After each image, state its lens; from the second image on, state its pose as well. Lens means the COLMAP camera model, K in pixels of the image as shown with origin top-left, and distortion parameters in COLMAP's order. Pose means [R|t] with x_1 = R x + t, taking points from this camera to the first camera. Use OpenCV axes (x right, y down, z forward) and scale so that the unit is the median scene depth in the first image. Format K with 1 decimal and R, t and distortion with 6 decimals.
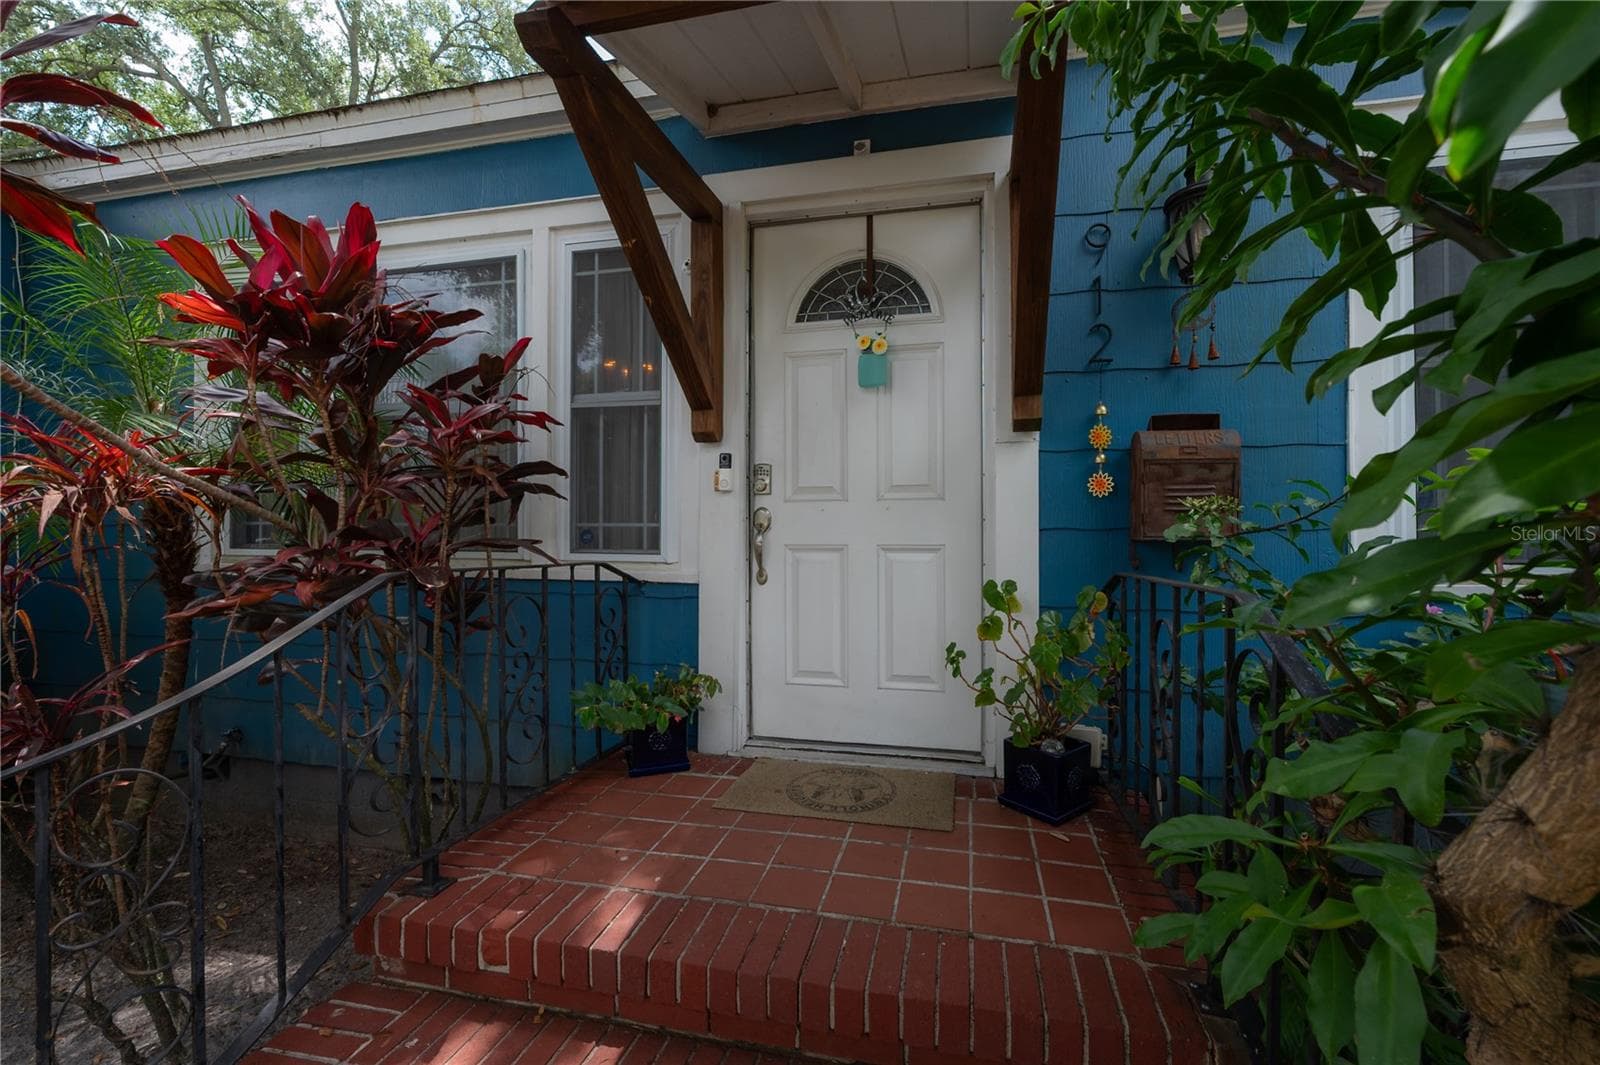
lens RADIAL K [[711.1, 0, 803.9], [0, 711.1, 526.6], [0, 0, 1]] dist [-0.012332, -0.000389]
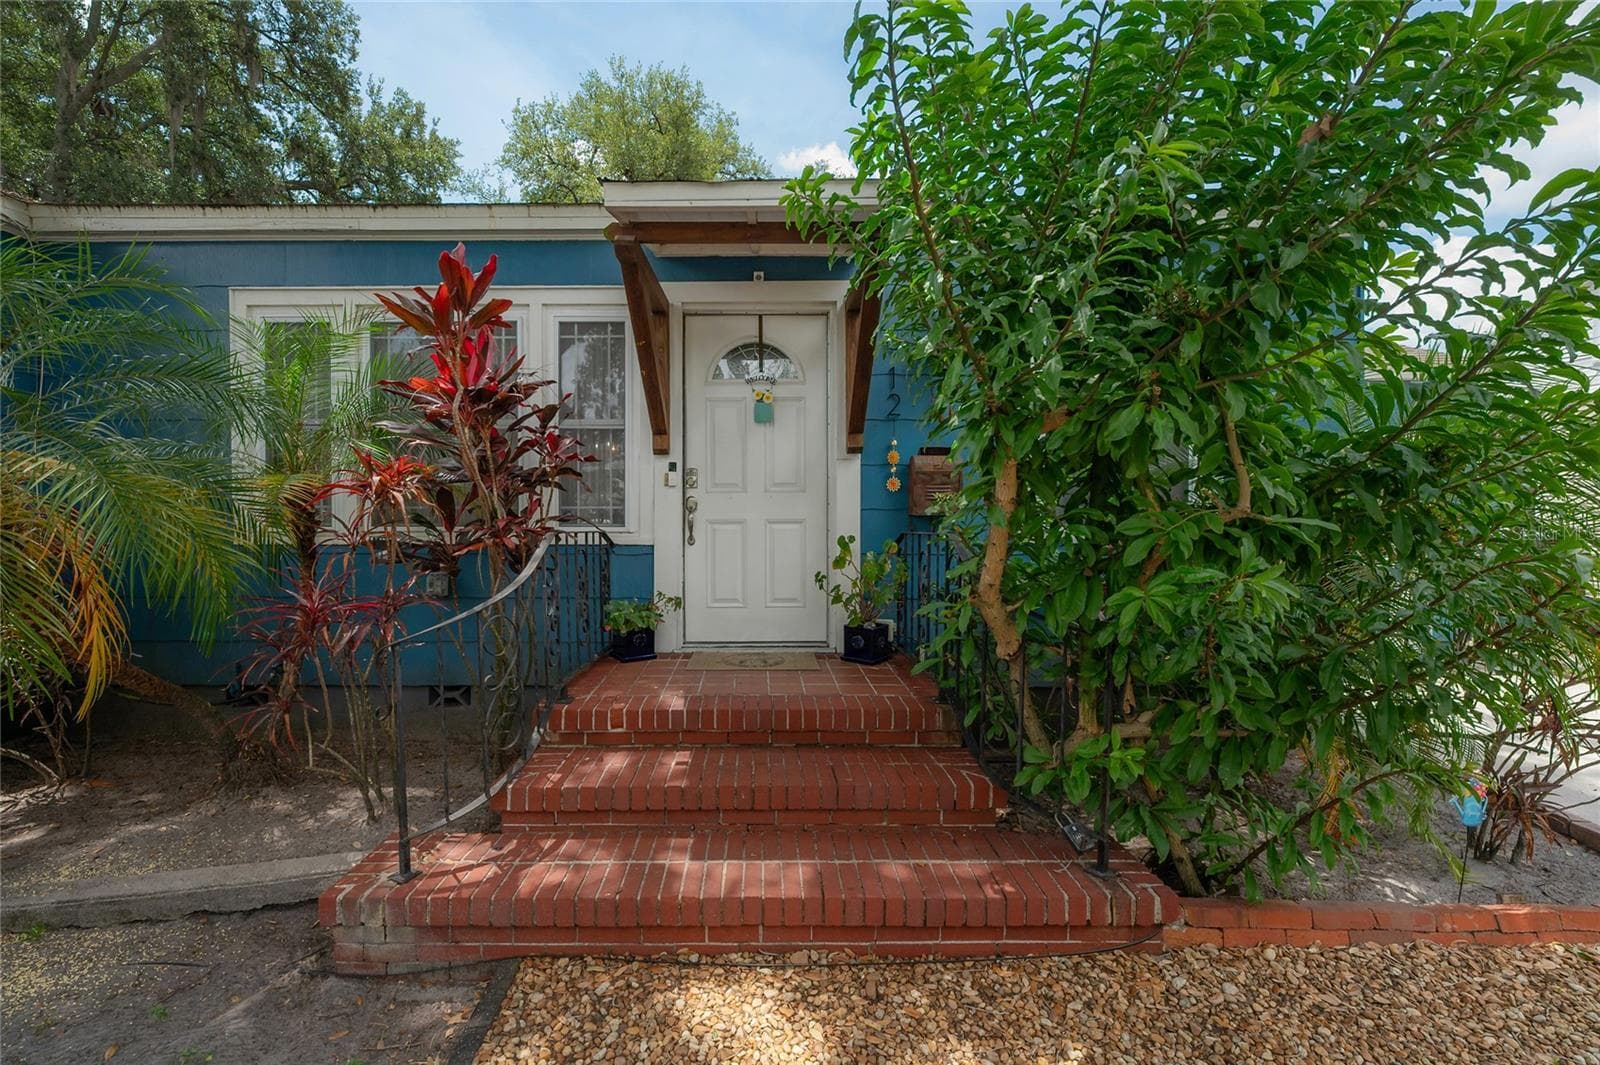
lens RADIAL K [[643.0, 0, 786.9], [0, 643.0, 534.6], [0, 0, 1]] dist [-0.006287, 0.000302]
pose [[0.970017, -0.011398, 0.242768, -0.218389], [0.002084, 0.999253, 0.038586, 0.003739], [-0.243027, -0.036923, 0.969317, -0.468946]]
